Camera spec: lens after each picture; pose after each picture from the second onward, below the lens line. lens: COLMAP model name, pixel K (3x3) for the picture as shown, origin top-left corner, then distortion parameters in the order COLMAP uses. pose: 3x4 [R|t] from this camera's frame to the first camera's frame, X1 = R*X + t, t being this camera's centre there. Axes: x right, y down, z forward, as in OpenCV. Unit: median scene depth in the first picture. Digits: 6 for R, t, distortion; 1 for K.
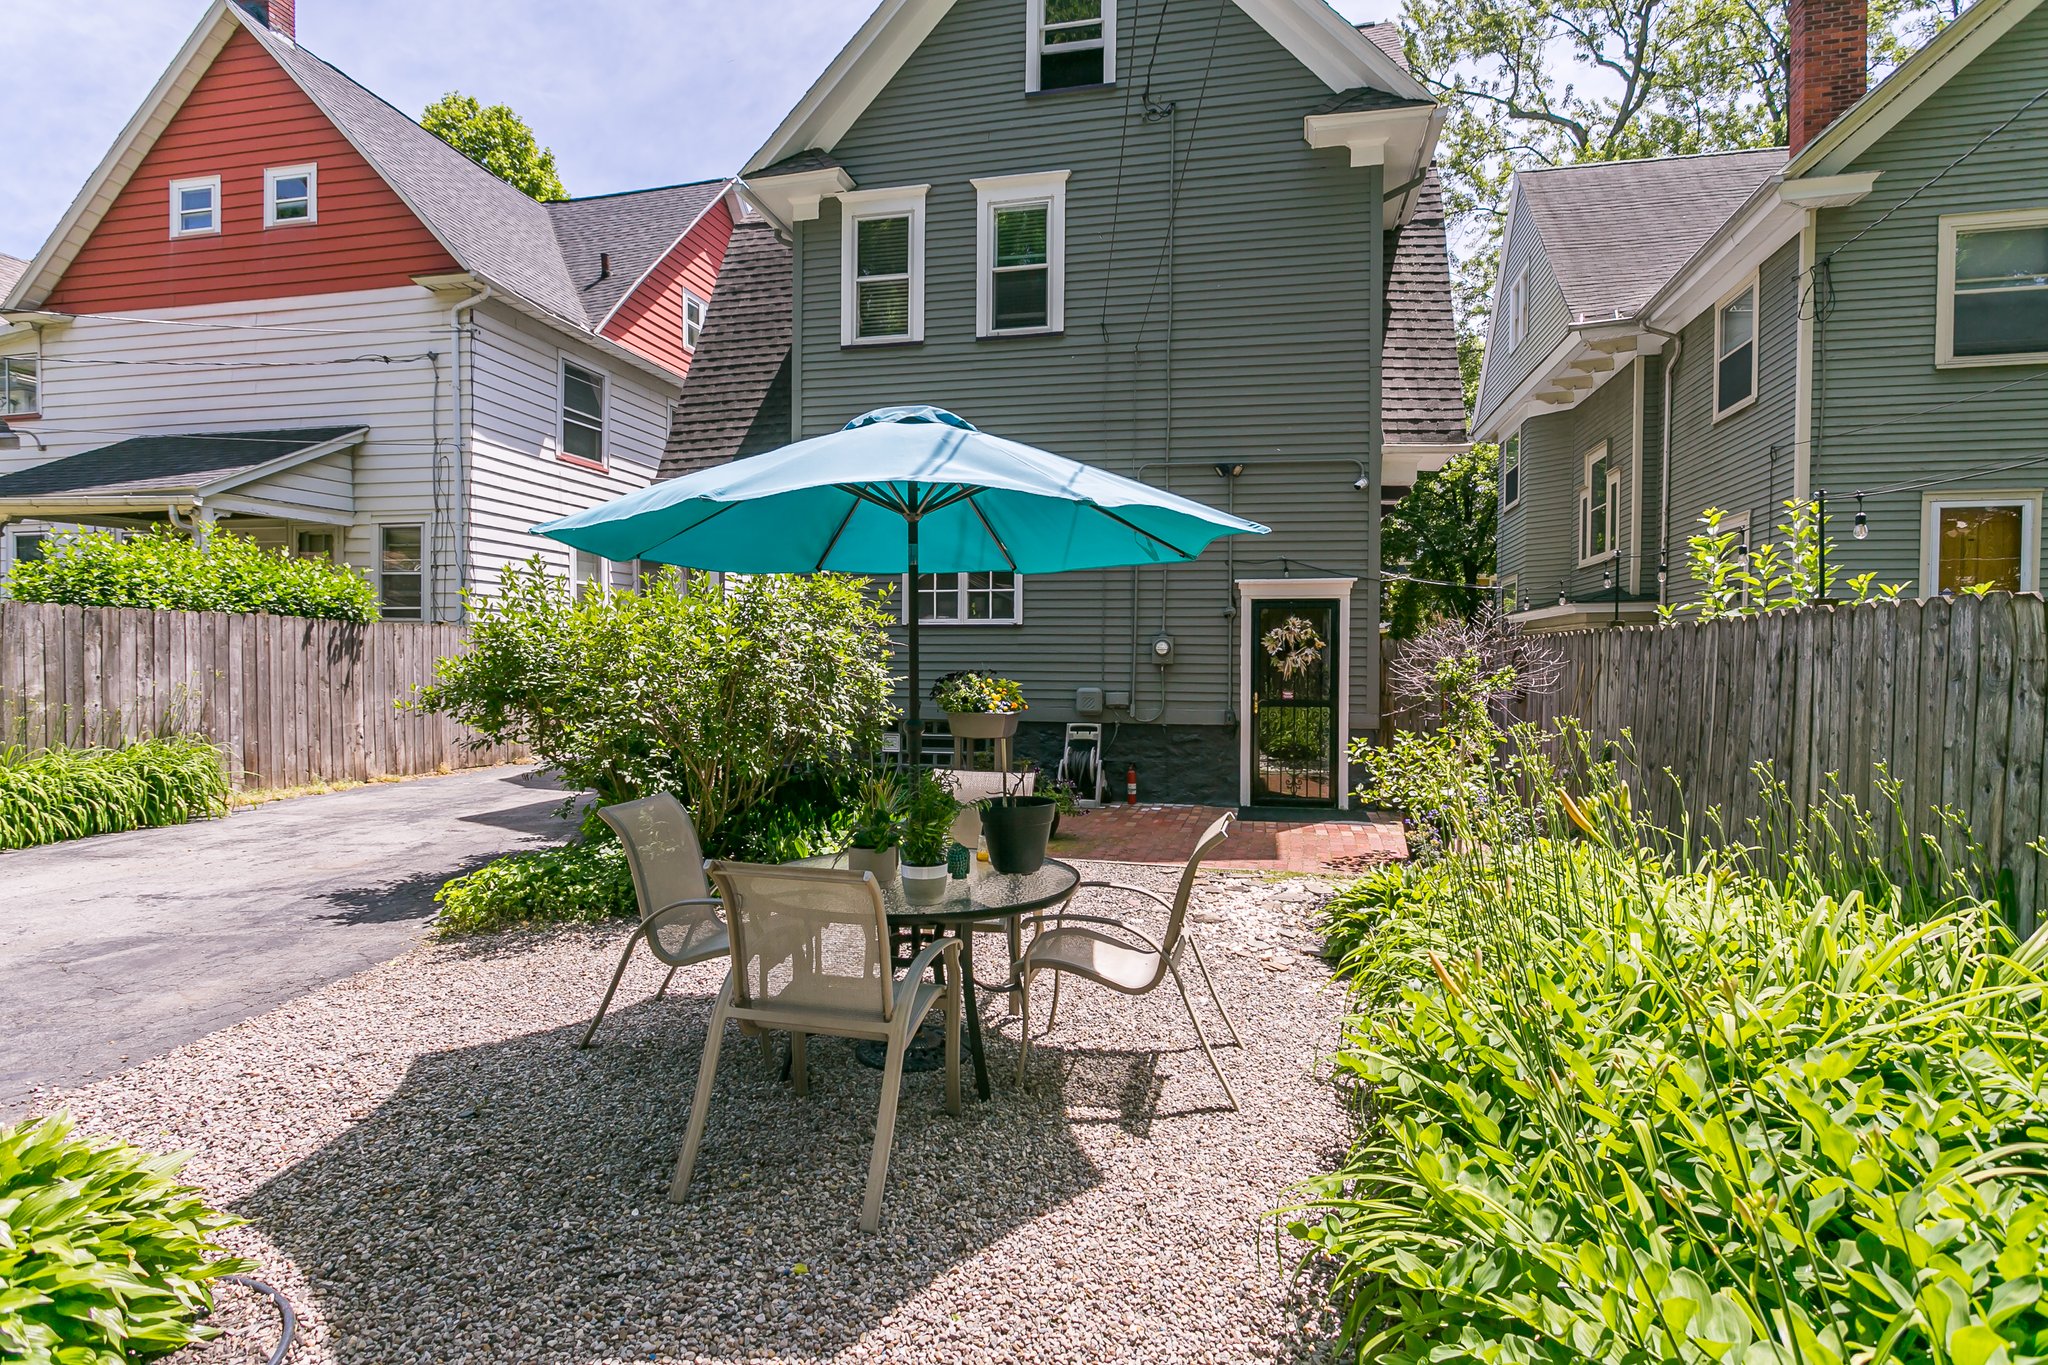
lens RADIAL K [[1046.4, 0, 1022.2], [0, 1046.4, 680.5], [0, 0, 1]] dist [-0.000252, 0.002109]
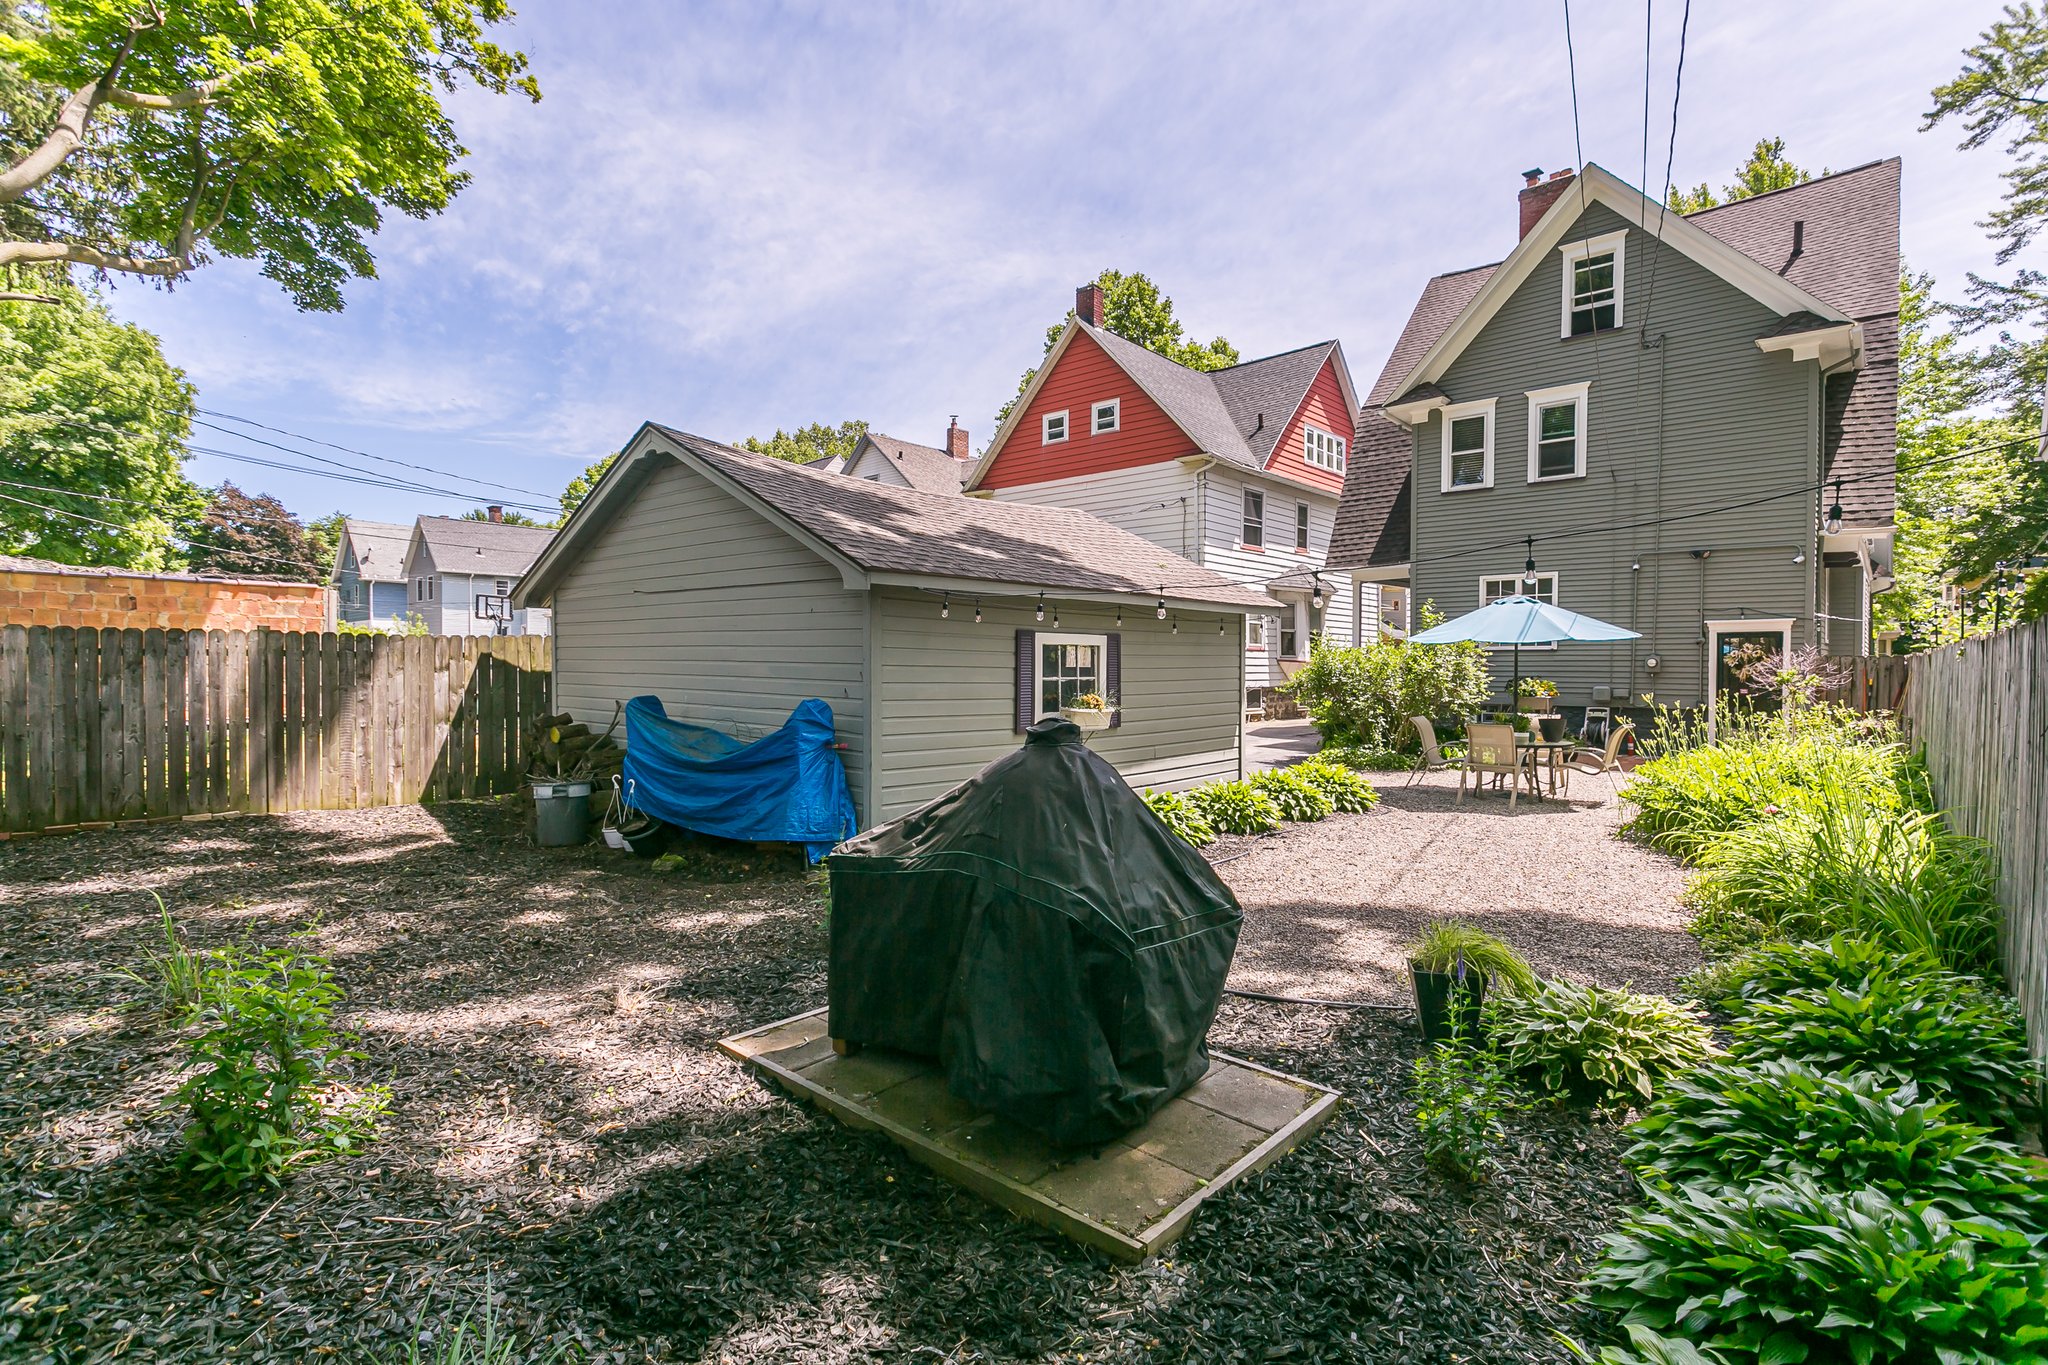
lens RADIAL K [[989.2, 0, 1033.2], [0, 989.2, 681.2], [0, 0, 1]] dist [0.020720, -0.004076]
pose [[0.883444, 0.003374, -0.468524, 0.005560], [-0.005435, 0.999981, -0.003047, 0.008288], [0.468505, 0.005238, 0.883446, -0.825259]]
